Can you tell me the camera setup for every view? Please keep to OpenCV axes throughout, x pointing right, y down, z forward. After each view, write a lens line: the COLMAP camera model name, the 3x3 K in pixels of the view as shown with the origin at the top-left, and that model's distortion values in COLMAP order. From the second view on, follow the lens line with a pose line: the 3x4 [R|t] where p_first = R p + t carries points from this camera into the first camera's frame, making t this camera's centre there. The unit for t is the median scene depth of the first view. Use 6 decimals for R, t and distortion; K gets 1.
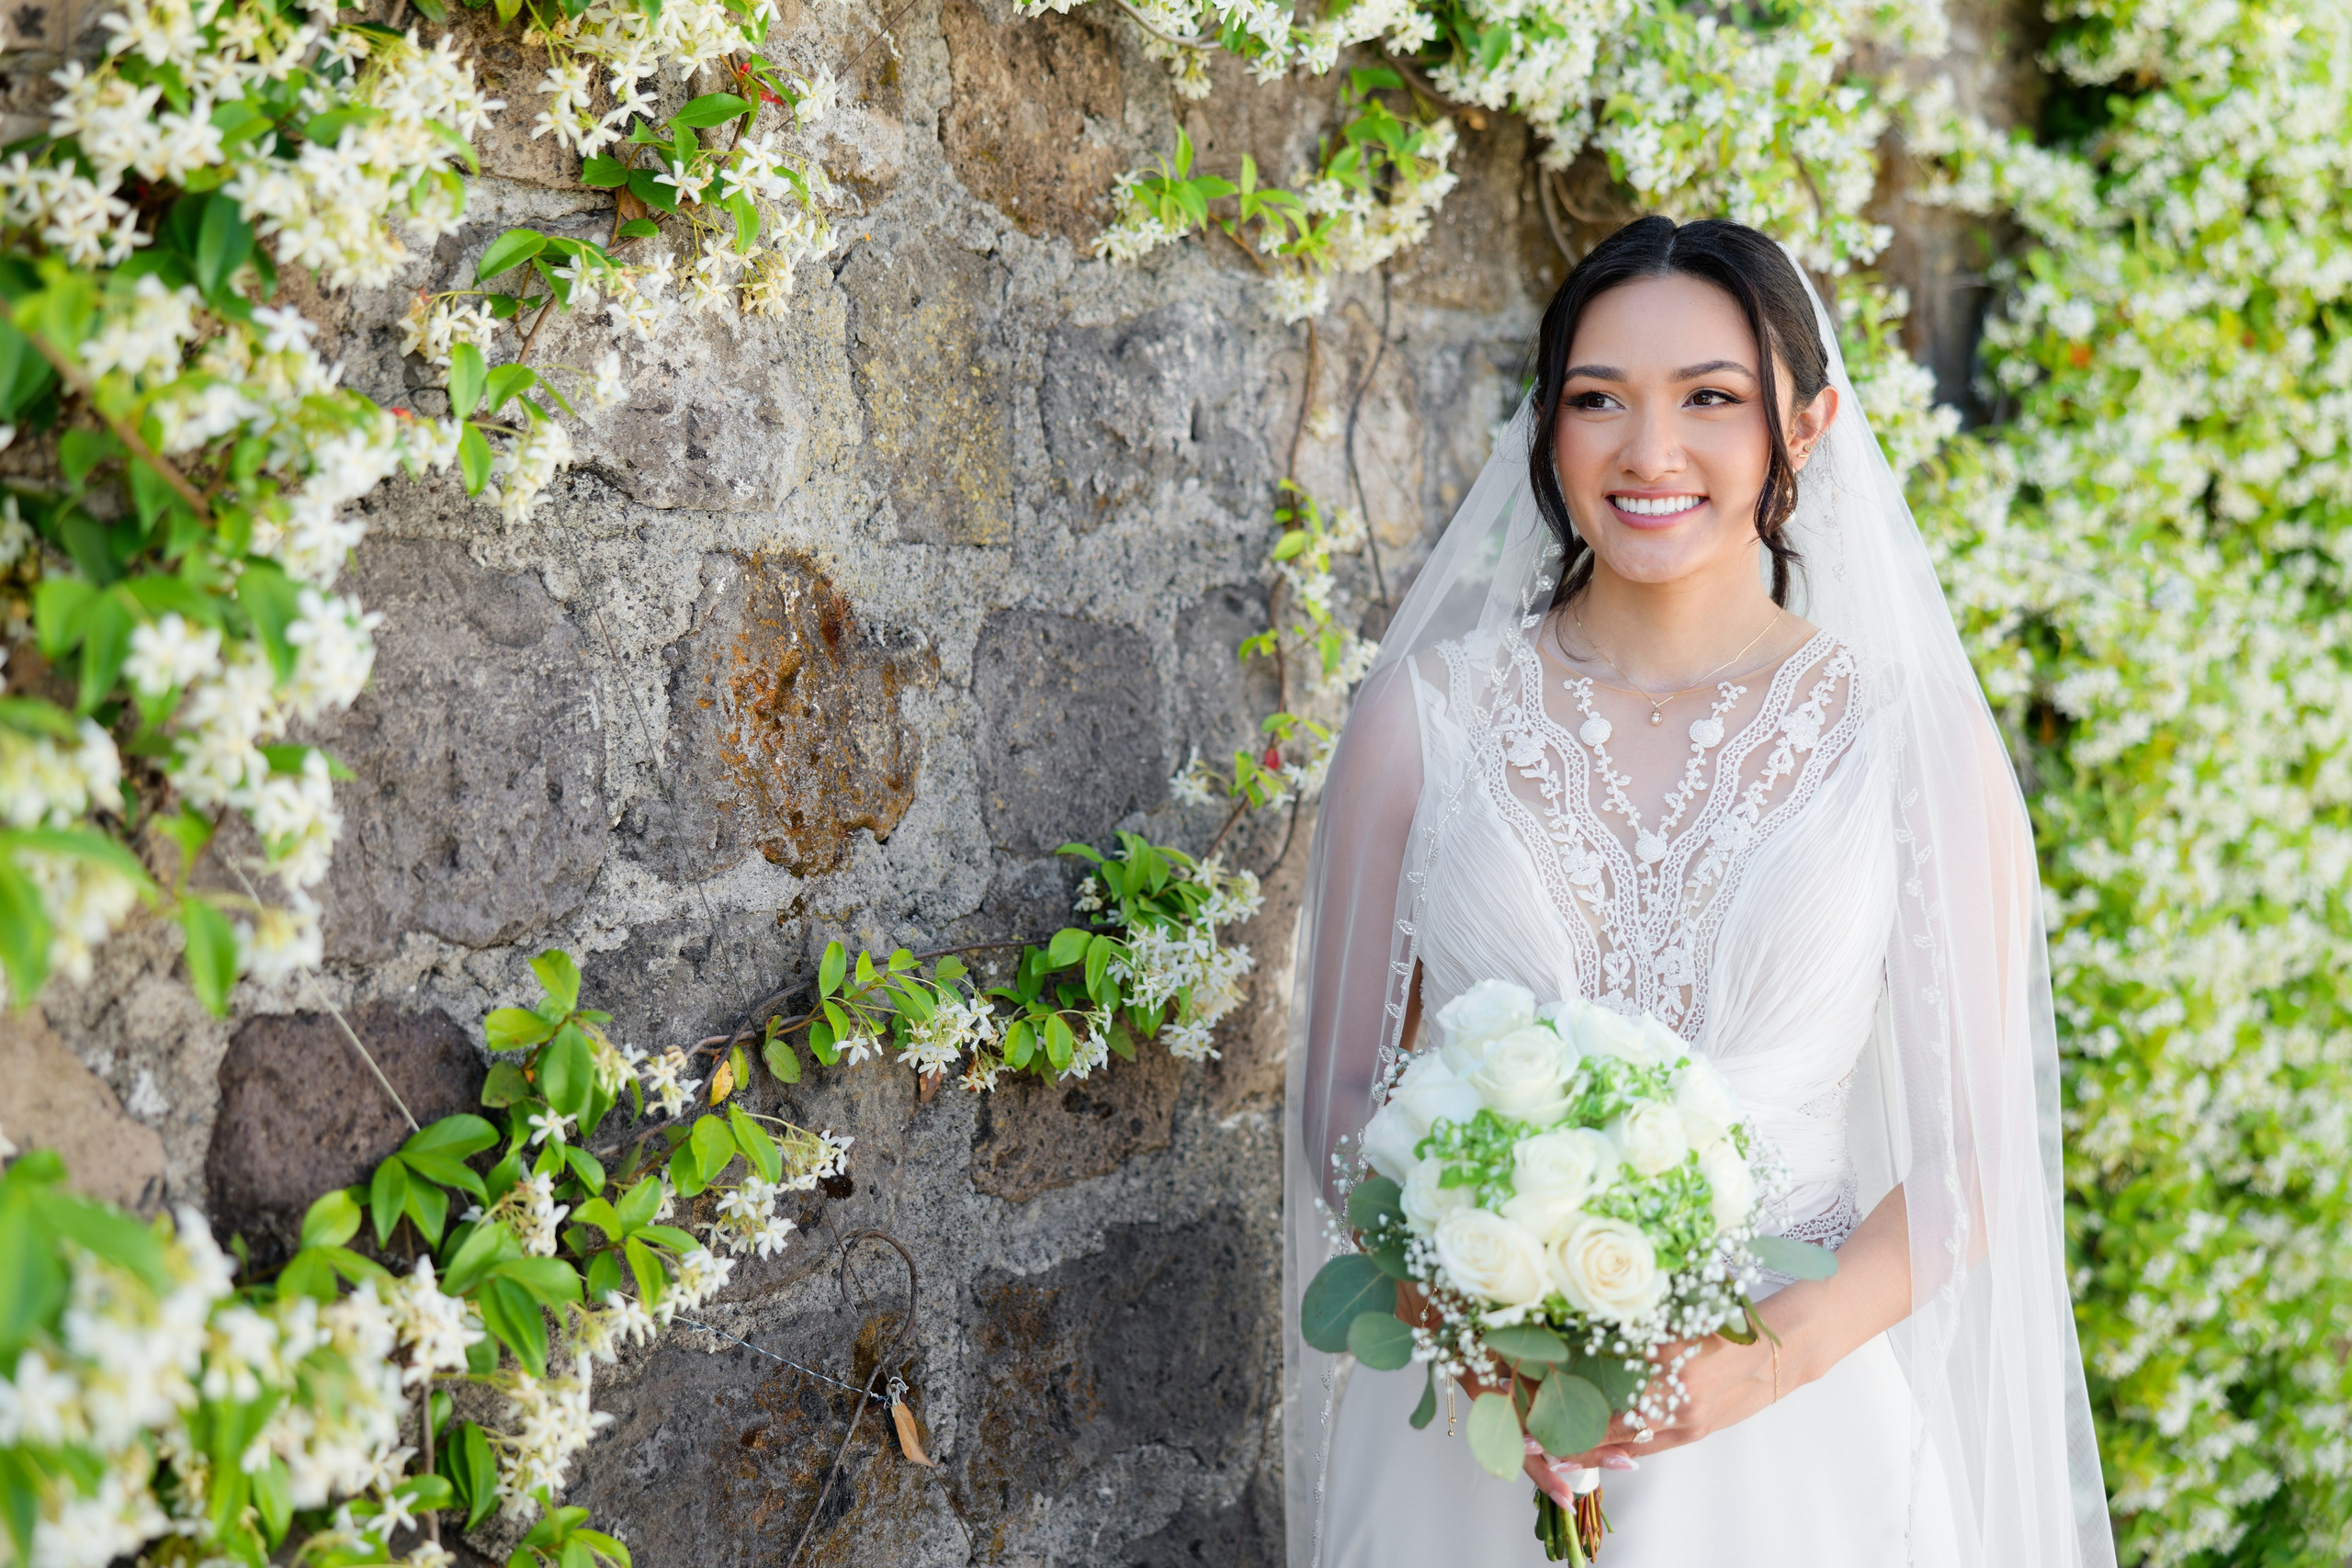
lens RADIAL K [[2714.9, 0, 1179.1], [0, 2714.9, 631.5], [0, 0, 1]] dist [-0.015466, 0.015642]
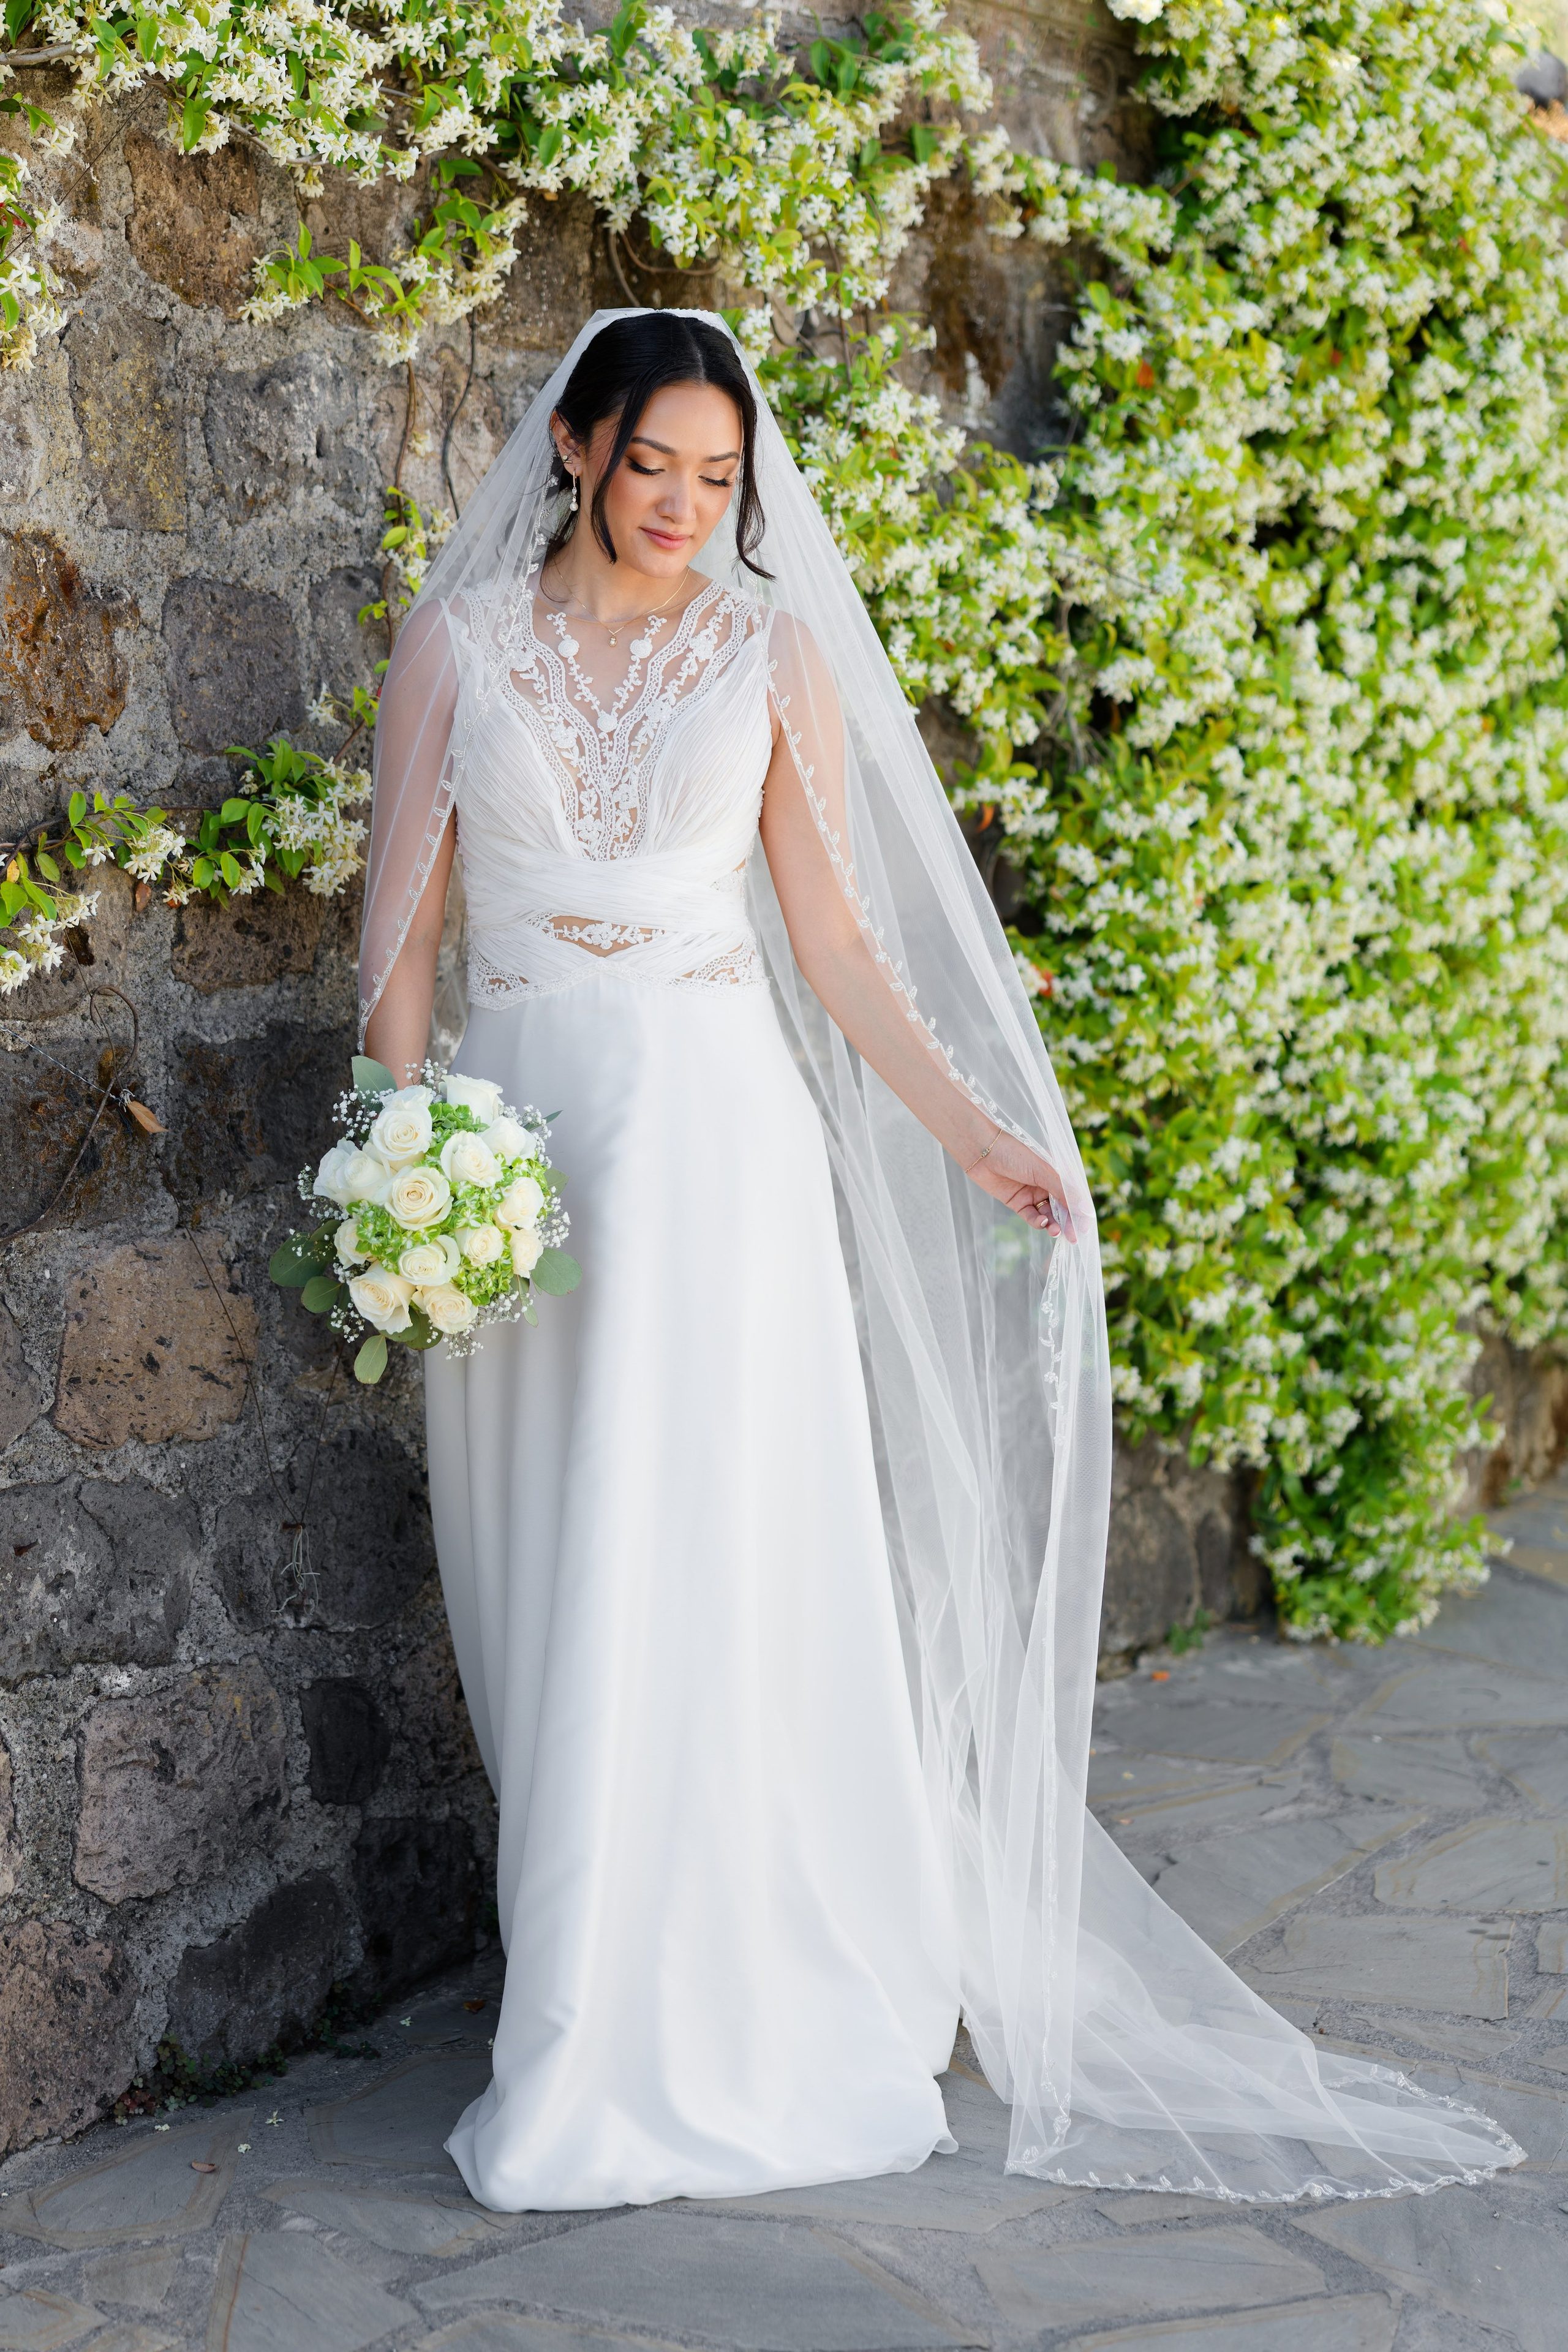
lens RADIAL K [[4388.2, 0, 740.0], [0, 4388.2, 1179.7], [0, 0, 1]] dist [0.052405, 0.243745]
pose [[0.997085, -0.021543, 0.073196, 0.046712], [0.015242, 0.996214, 0.085588, 0.104340], [-0.074763, -0.084223, 0.993638, -1.223754]]
